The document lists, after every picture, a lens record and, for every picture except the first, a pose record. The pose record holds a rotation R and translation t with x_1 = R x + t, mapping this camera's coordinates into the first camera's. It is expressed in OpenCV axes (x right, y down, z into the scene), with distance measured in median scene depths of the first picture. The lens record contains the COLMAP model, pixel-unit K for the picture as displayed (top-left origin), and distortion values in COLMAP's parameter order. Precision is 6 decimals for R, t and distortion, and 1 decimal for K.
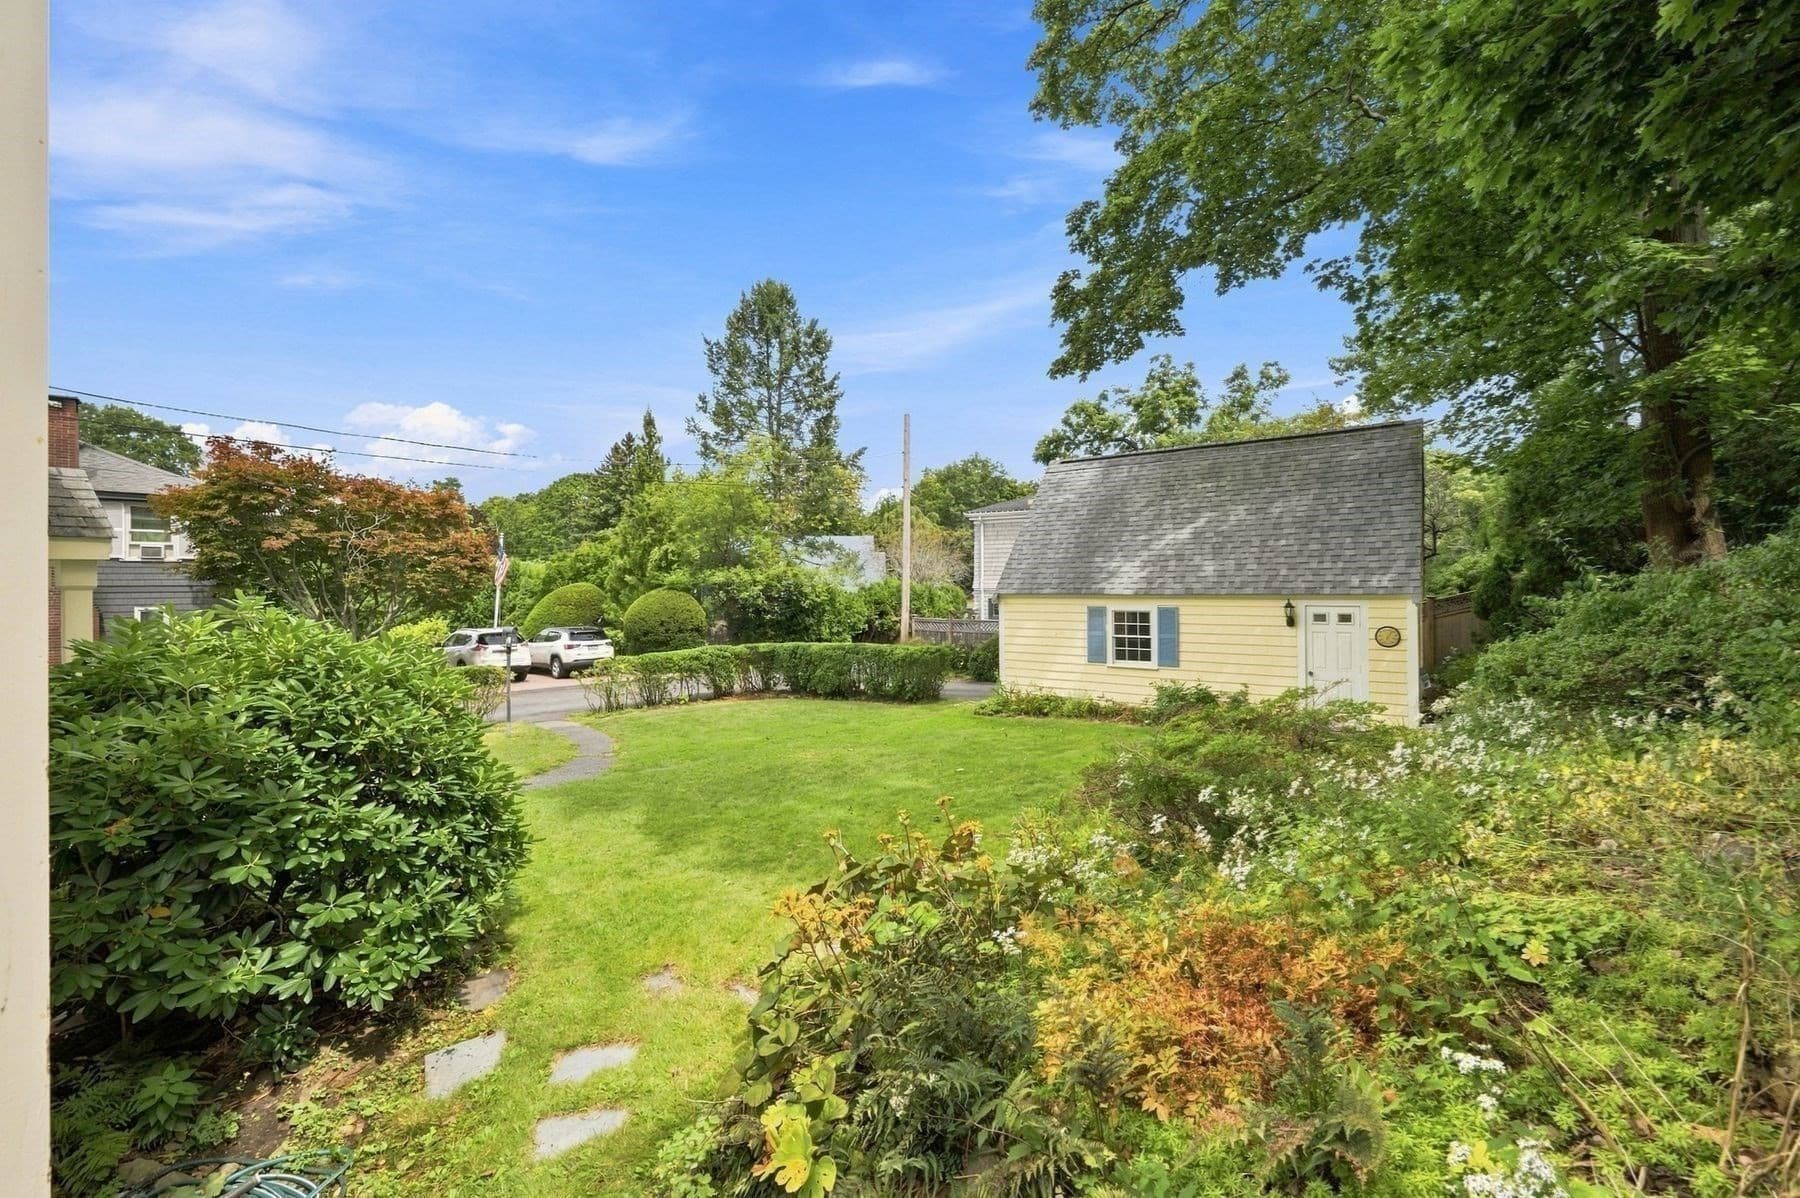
lens RADIAL K [[677.0, 0, 896.8], [0, 677.0, 594.0], [0, 0, 1]] dist [-0.001264, -0.000038]
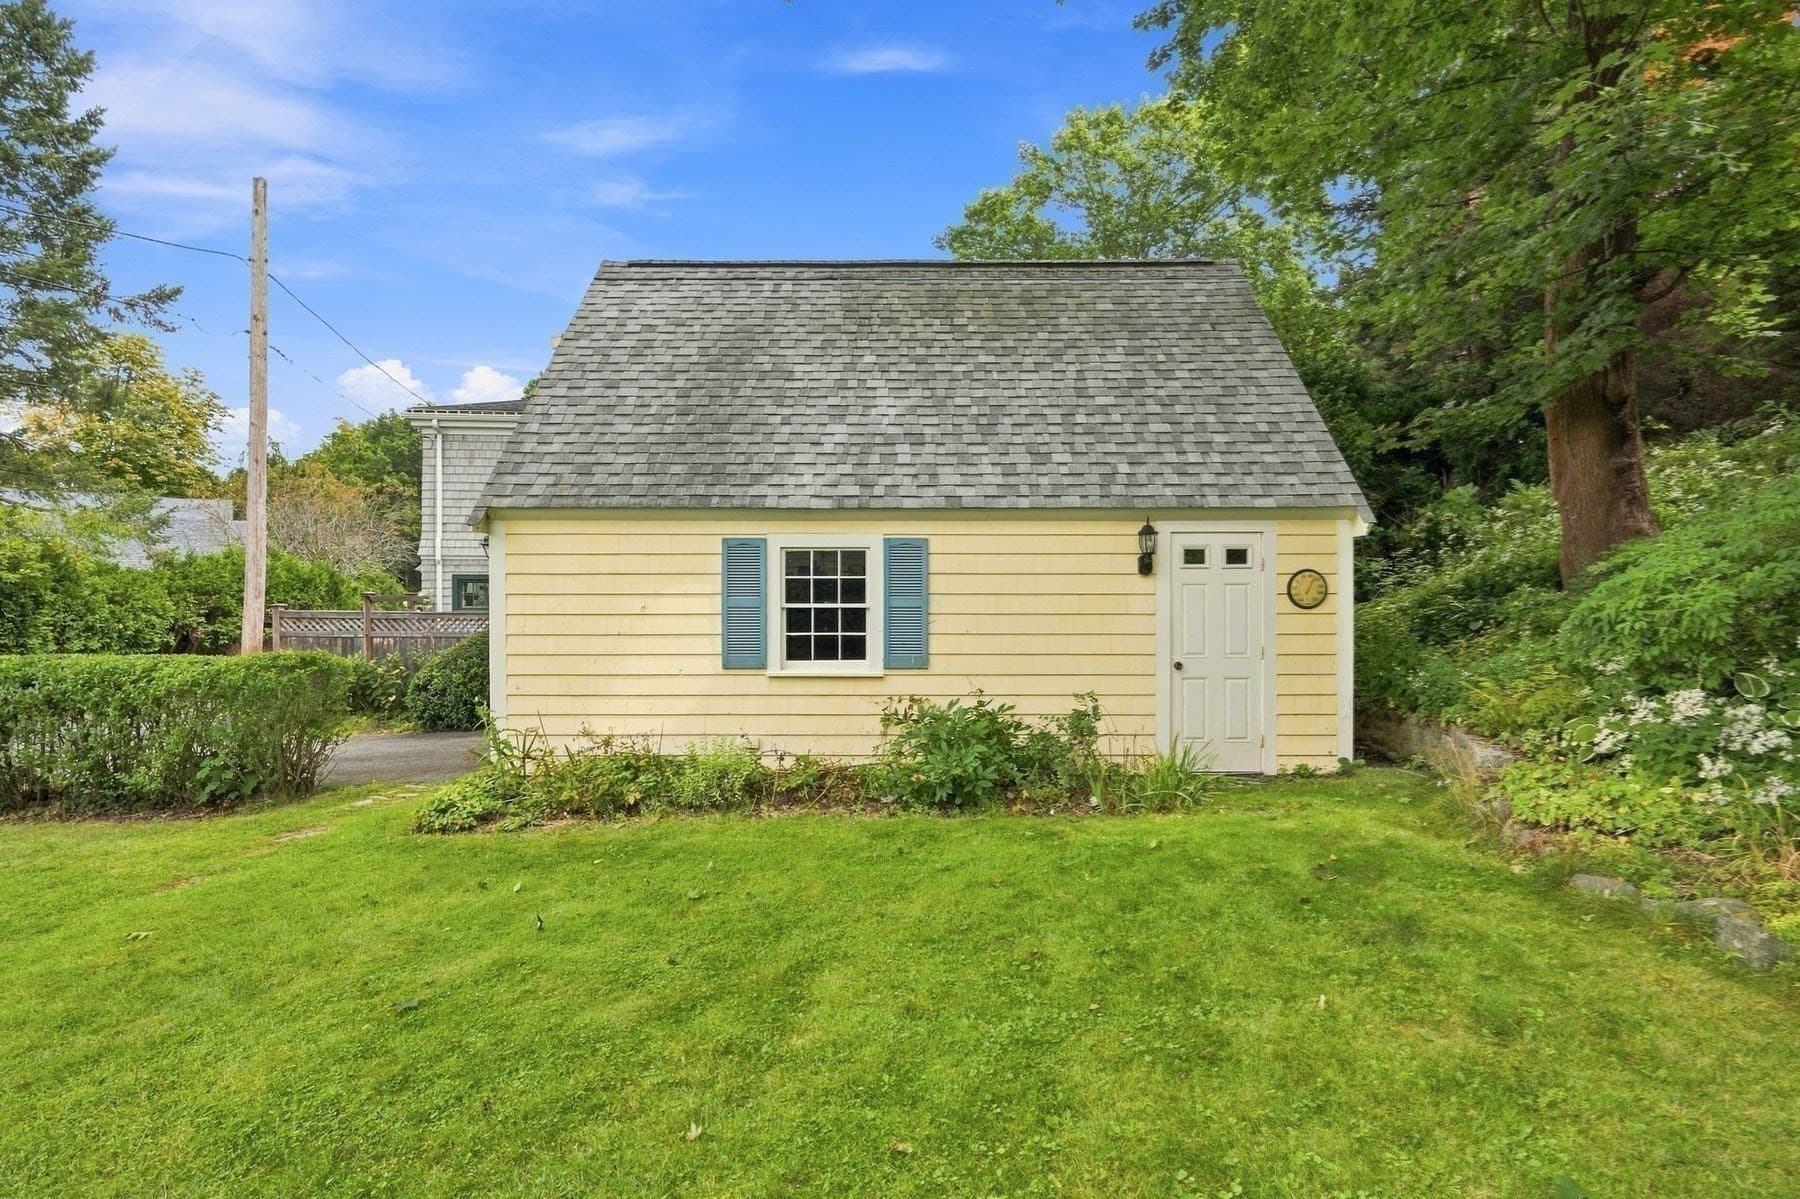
lens RADIAL K [[849.5, 0, 913.1], [0, 849.5, 608.3], [0, 0, 1]] dist [0.002547, -0.002639]
pose [[0.804563, 0.002314, 0.593863, 0.062859], [-0.005030, 0.999983, 0.002918, 0.062370], [-0.593846, -0.005335, 0.804561, 0.515891]]
